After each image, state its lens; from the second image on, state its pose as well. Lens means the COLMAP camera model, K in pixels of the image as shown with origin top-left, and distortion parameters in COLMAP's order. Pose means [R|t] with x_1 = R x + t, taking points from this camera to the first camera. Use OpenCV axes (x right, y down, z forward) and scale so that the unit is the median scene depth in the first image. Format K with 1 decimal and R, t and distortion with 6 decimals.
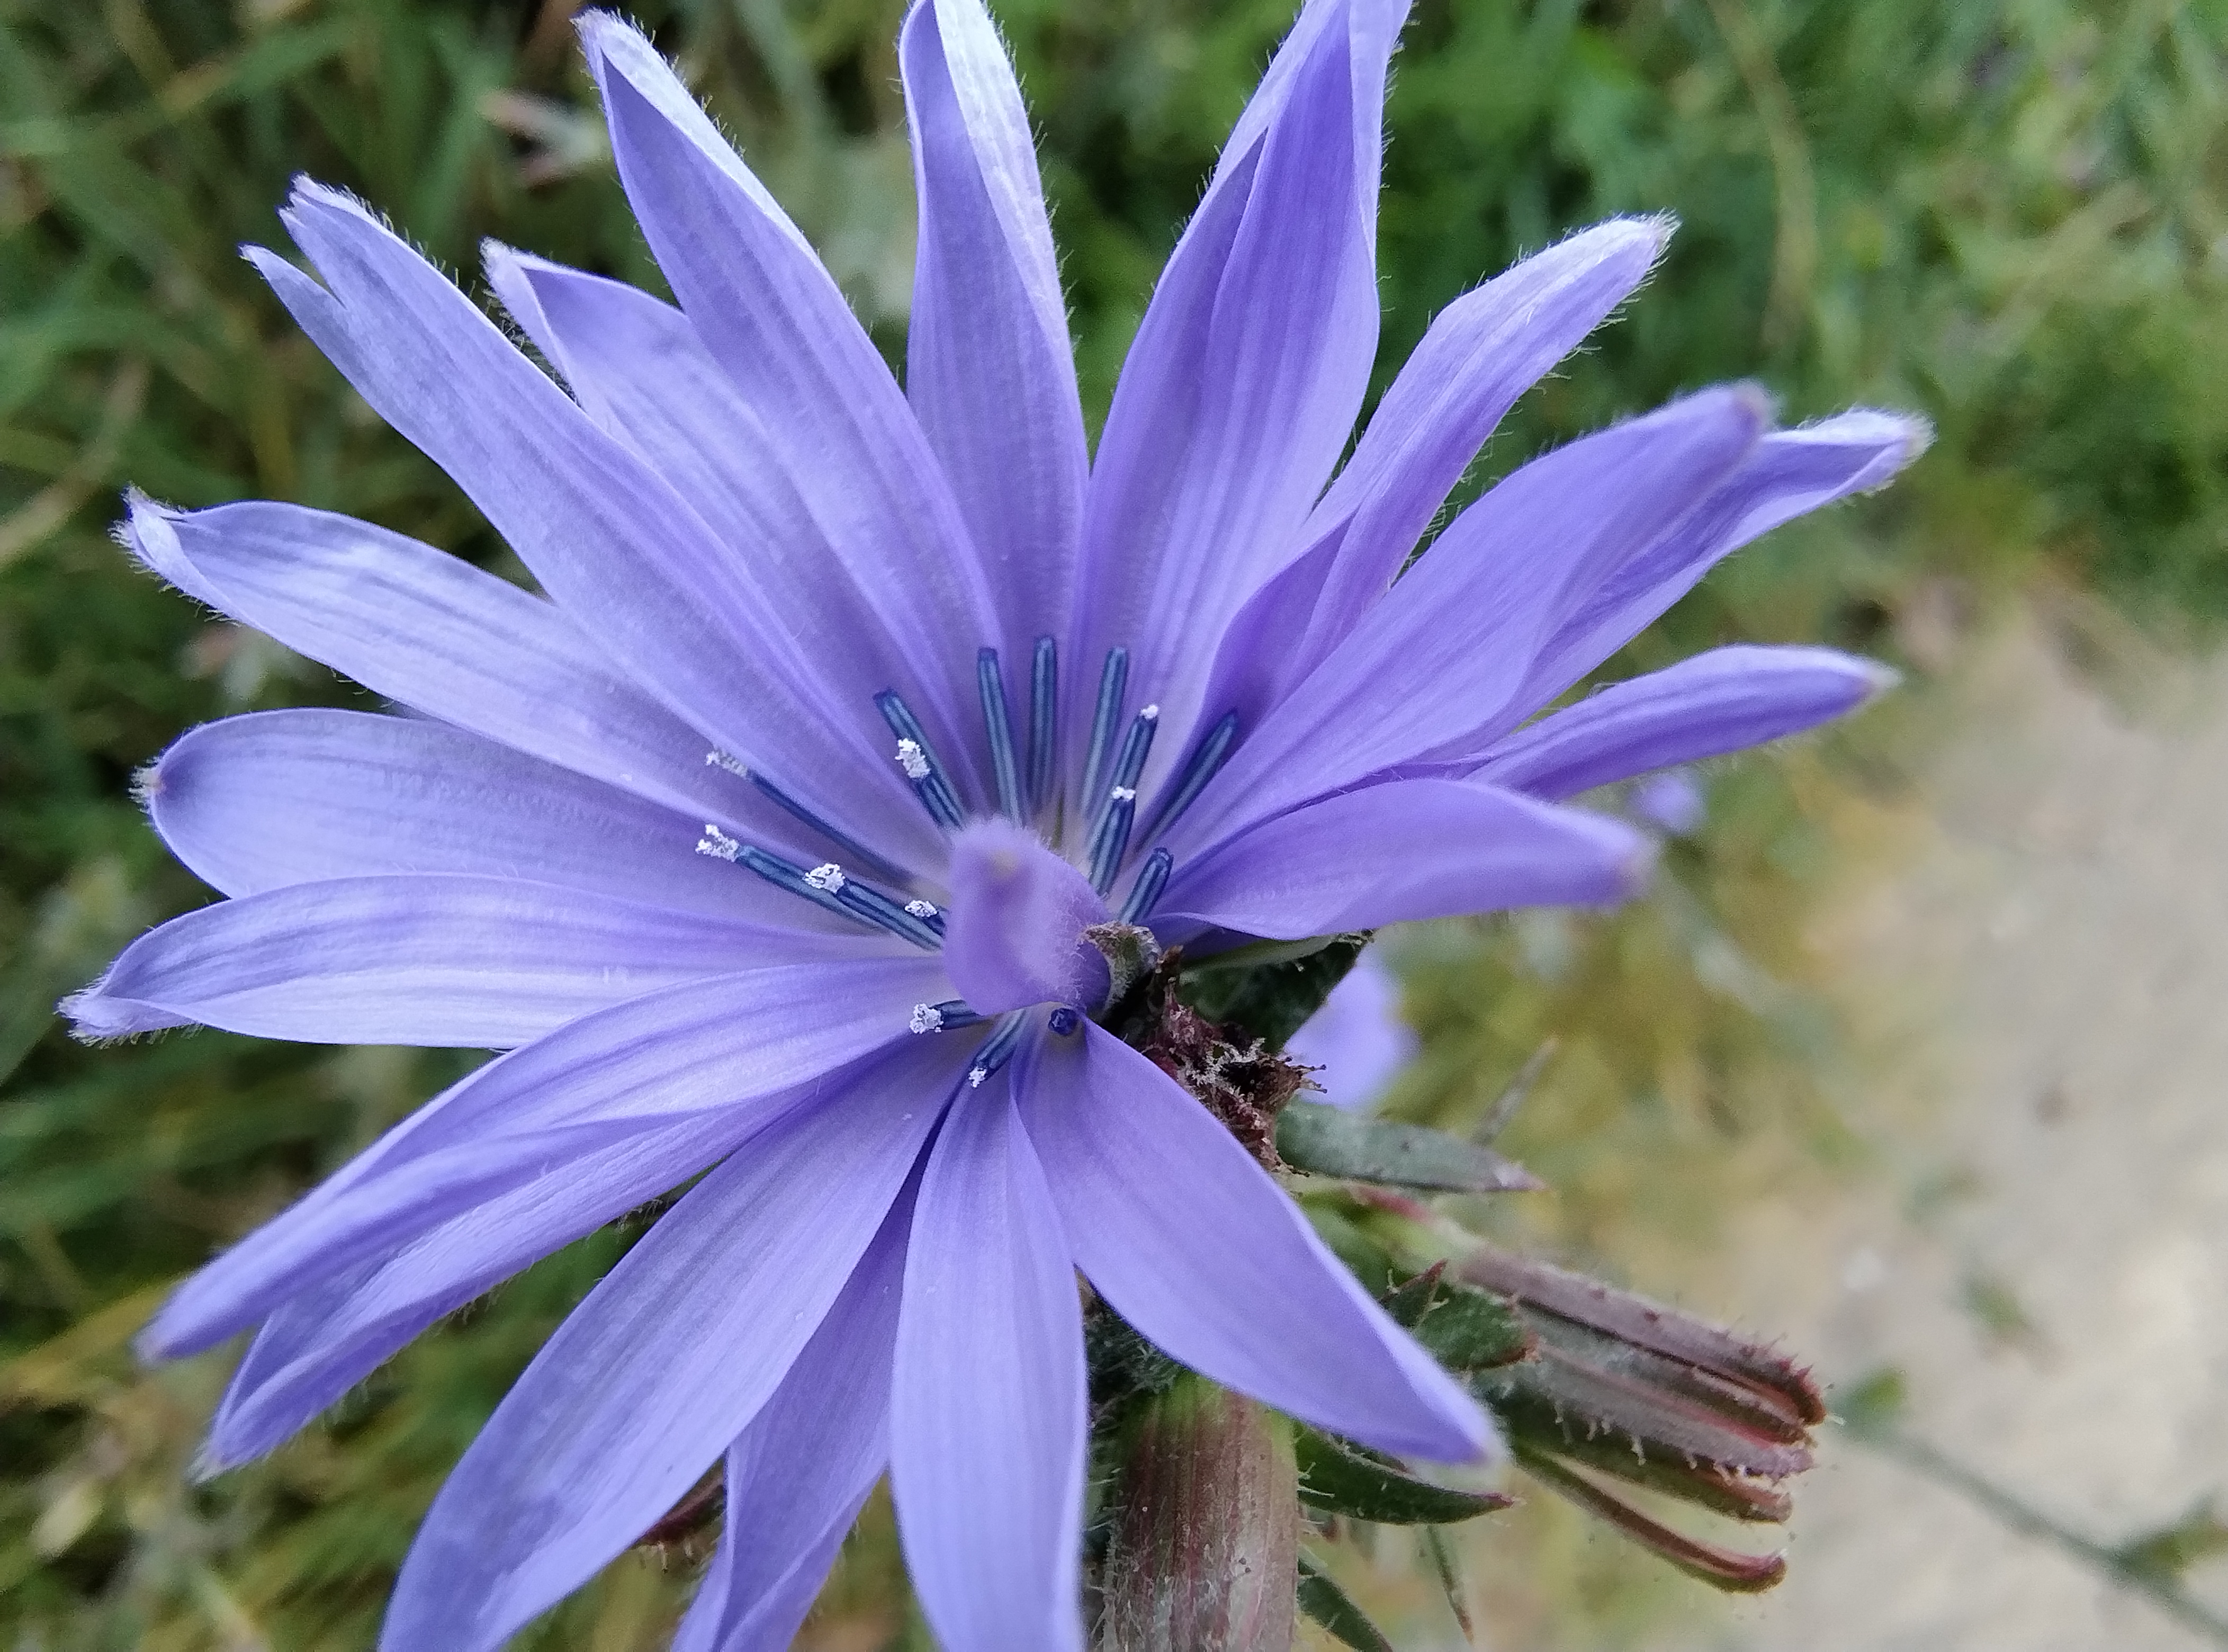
lens RADIAL K [[1726.0, 0, 1114.0], [0, 1726.0, 826.0], [0, 0, 1]] dist [-0.066198, 0.177333]
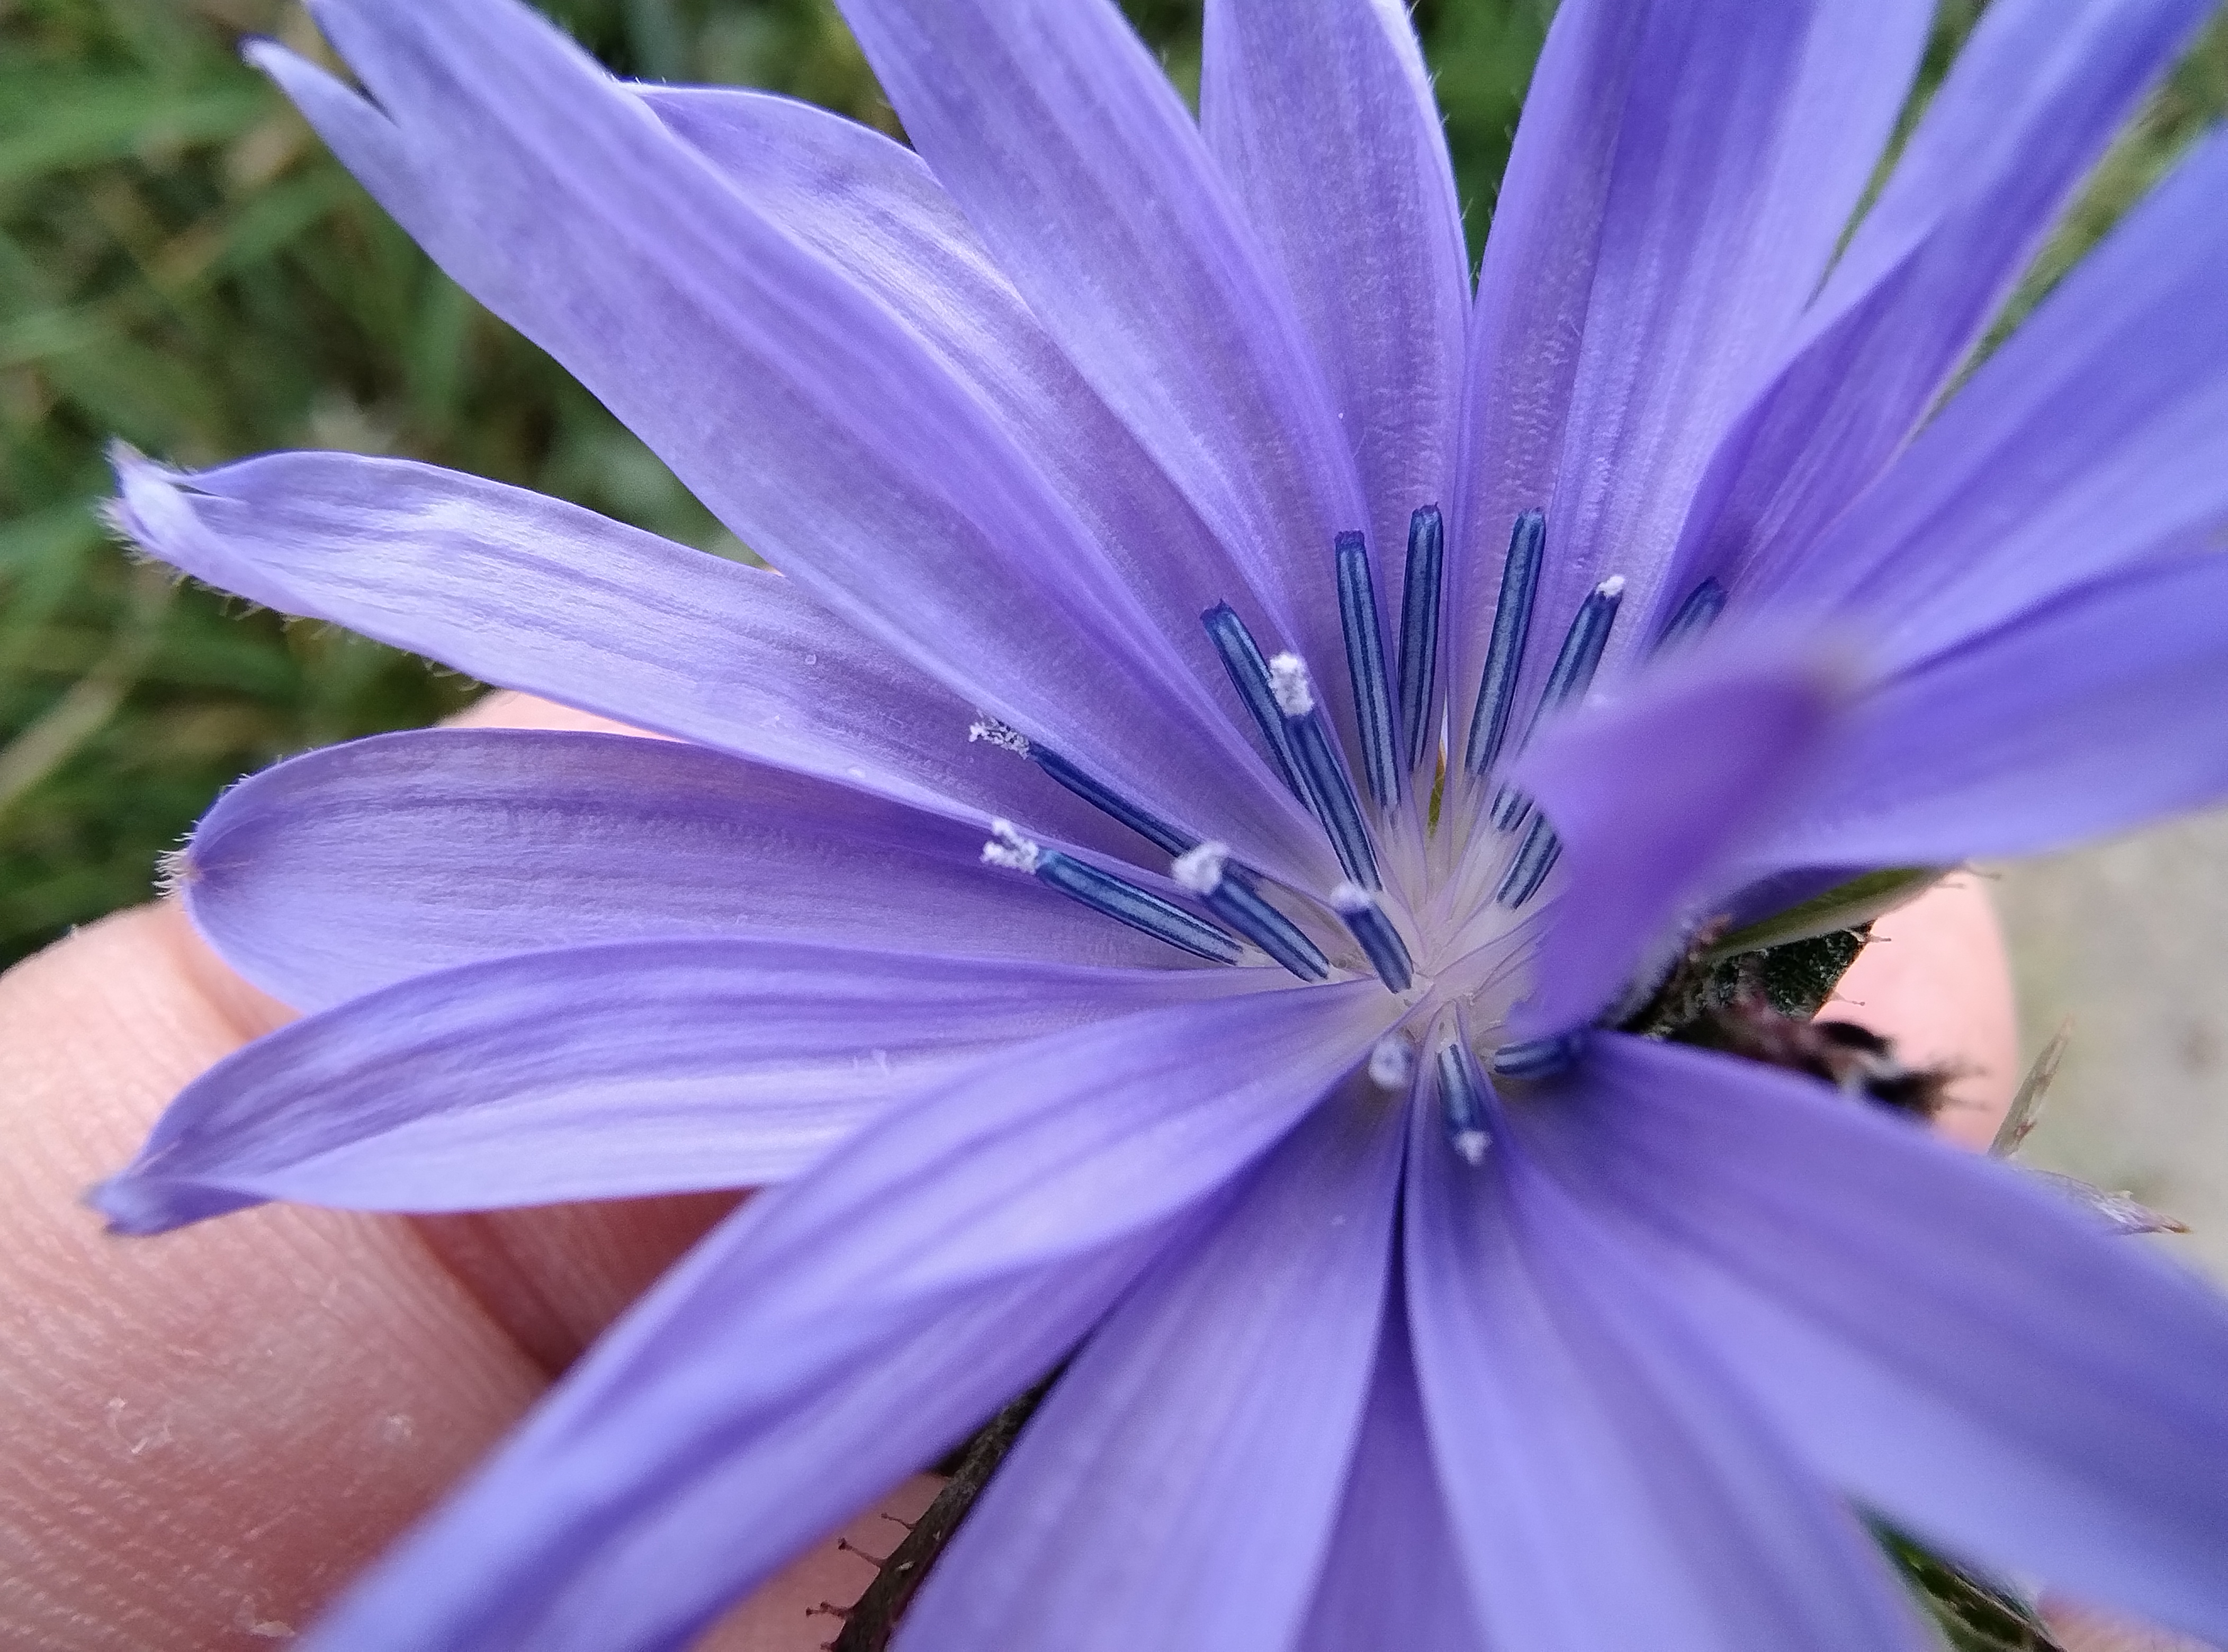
lens RADIAL K [[1726.0, 0, 1114.0], [0, 1726.0, 826.0], [0, 0, 1]] dist [-0.066198, 0.177333]
pose [[0.992993, -0.116861, -0.017571, -0.170851], [0.115630, 0.991500, -0.059641, 0.045148], [0.024392, 0.057192, 0.998065, 0.313599]]
